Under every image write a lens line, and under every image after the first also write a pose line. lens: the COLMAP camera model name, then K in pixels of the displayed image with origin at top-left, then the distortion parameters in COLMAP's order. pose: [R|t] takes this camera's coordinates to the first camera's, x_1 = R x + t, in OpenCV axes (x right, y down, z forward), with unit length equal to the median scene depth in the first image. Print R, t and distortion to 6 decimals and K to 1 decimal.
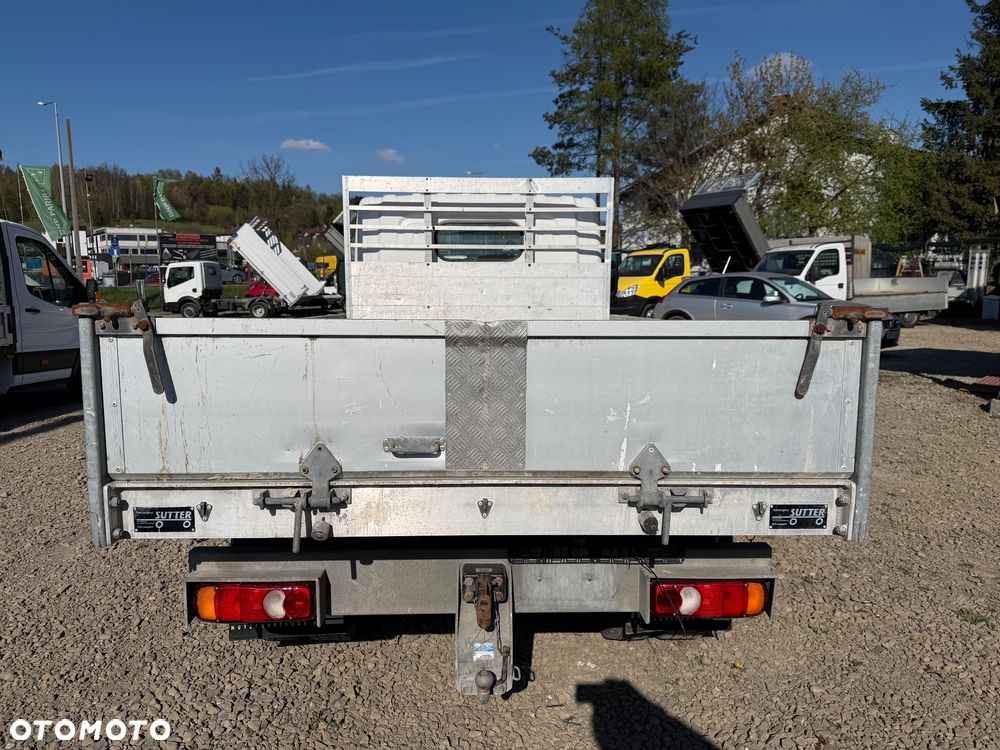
lens RADIAL K [[717.6, 0, 496.1], [0, 717.6, 378.5], [0, 0, 1]] dist [0.060179, -0.085467]
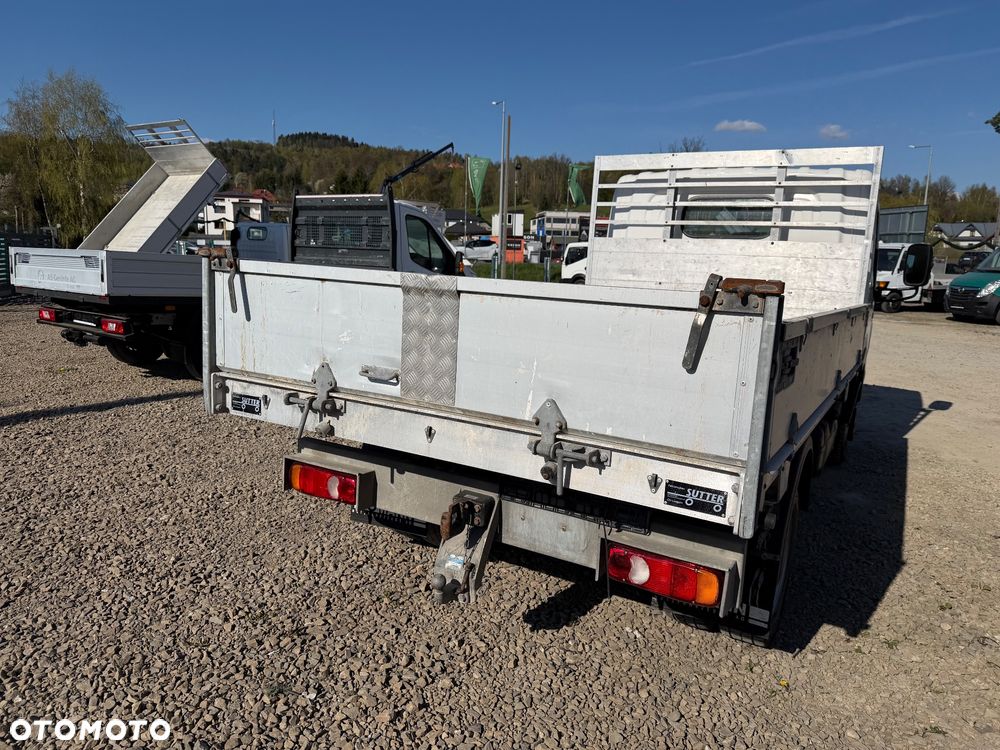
lens RADIAL K [[712.8, 0, 500.4], [0, 712.8, 388.2], [0, 0, 1]] dist [0.063953, -0.101305]
pose [[0.844103, 0.132097, -0.519655, 0.251388], [-0.113311, 0.991236, 0.067916, 0.004224], [0.524072, 0.001554, 0.851673, 0.020803]]
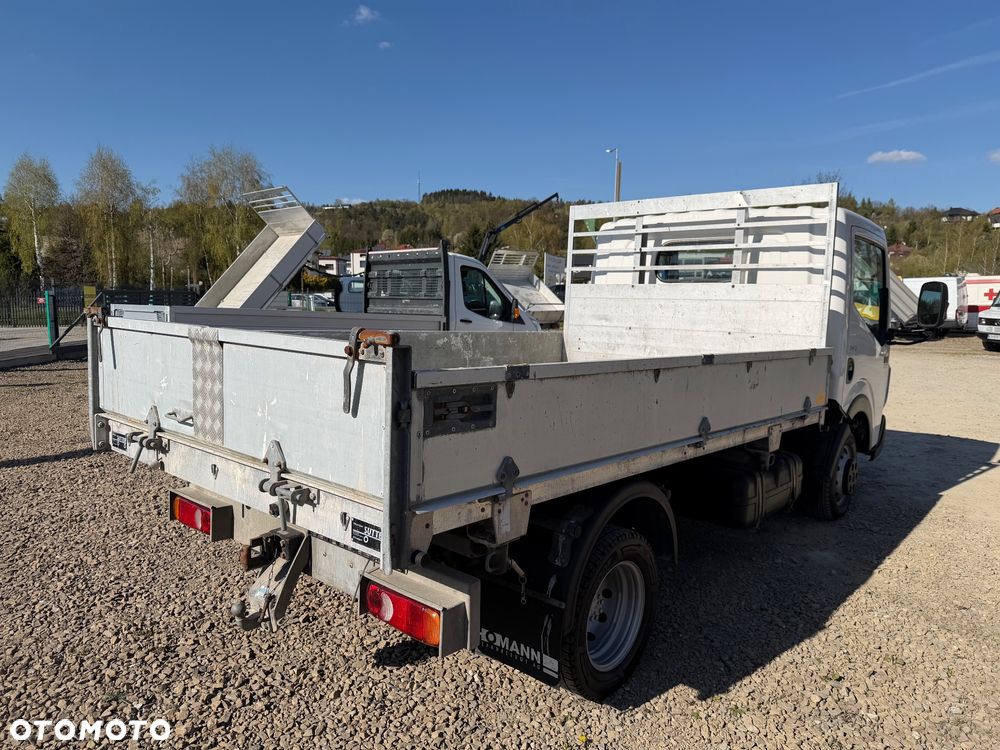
lens RADIAL K [[712.2, 0, 493.3], [0, 712.2, 389.5], [0, 0, 1]] dist [0.052744, -0.063058]
pose [[0.718433, 0.102633, -0.687983, 0.450589], [-0.112001, 0.993218, 0.031210, -0.023517], [0.686520, 0.054633, 0.725055, 0.142803]]
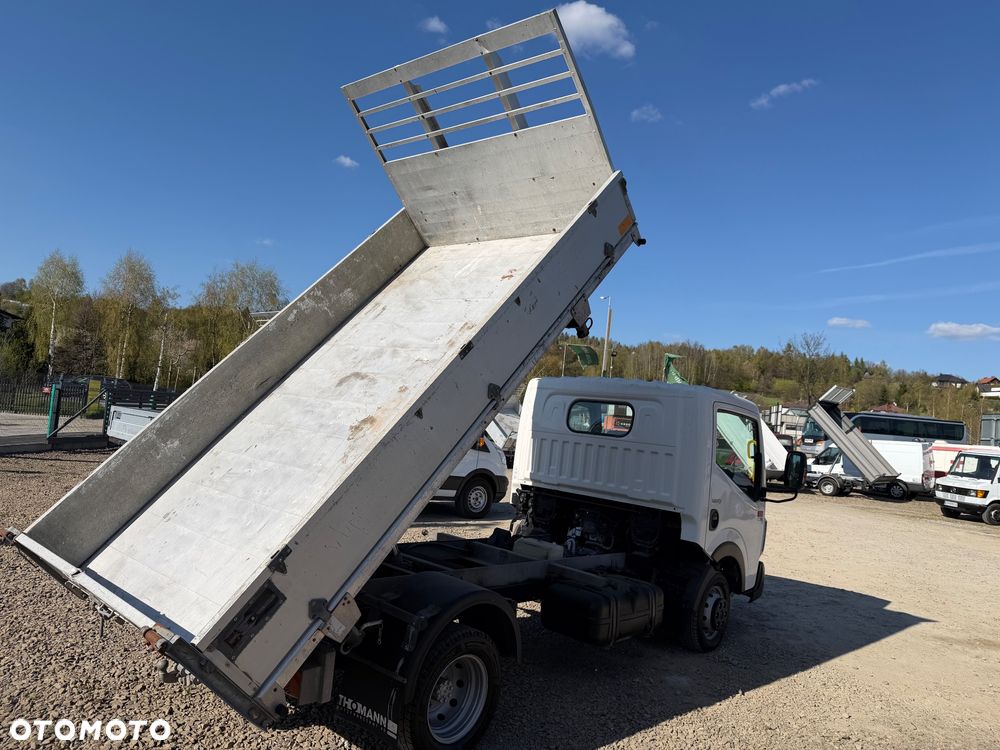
lens RADIAL K [[720.7, 0, 500.0], [0, 720.7, 375.0], [0, 0, 1]] dist [0.033394, -0.024738]
pose [[0.717818, 0.031941, -0.695498, 0.668908], [-0.195503, 0.968002, -0.157321, -0.046524], [0.668219, 0.248899, 0.701094, 0.066549]]
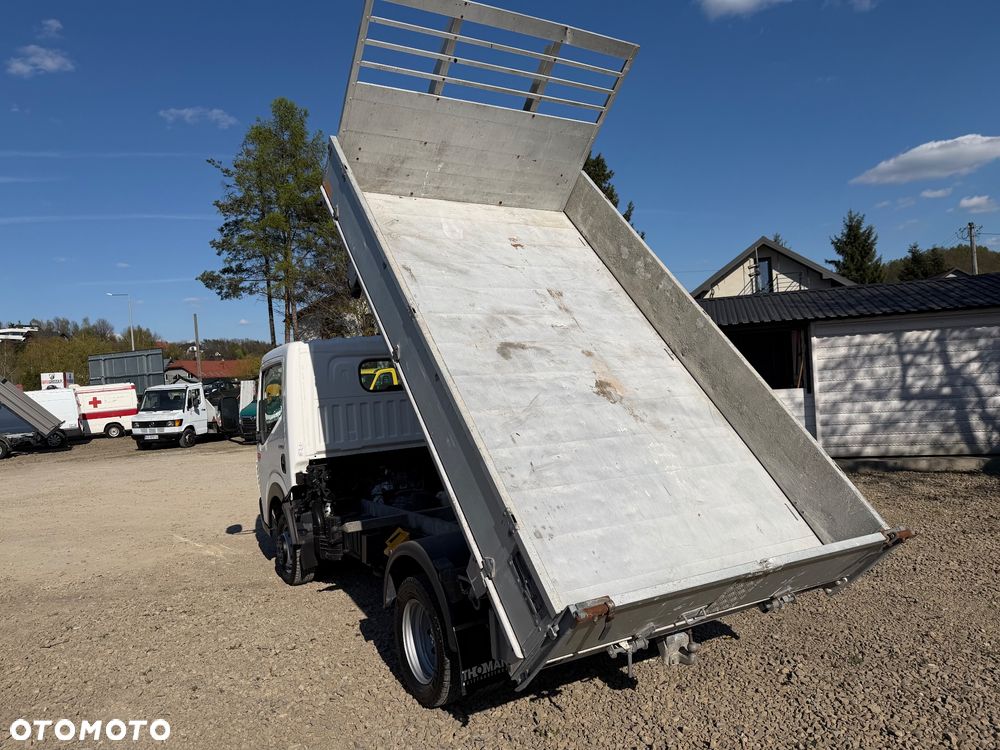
lens RADIAL K [[717.6, 0, 496.1], [0, 717.6, 378.5], [0, 0, 1]] dist [0.060179, -0.085467]
pose [[0.875778, -0.048223, 0.480299, -0.458509], [0.123765, 0.984169, -0.126860, -0.011393], [-0.466577, 0.170545, 0.867882, -0.127828]]
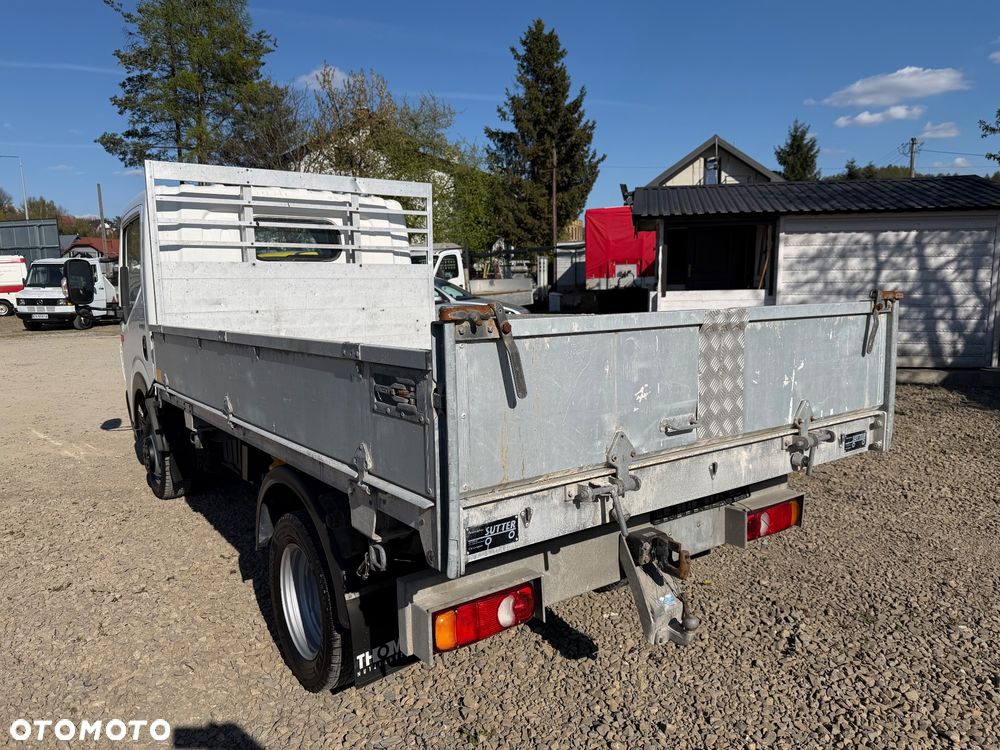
lens RADIAL K [[717.6, 0, 496.1], [0, 717.6, 378.5], [0, 0, 1]] dist [0.060179, -0.085467]
pose [[0.831306, -0.085737, 0.549162, -0.341153], [0.088526, 0.995843, 0.021466, -0.008911], [-0.548719, 0.030771, 0.835440, 0.078535]]
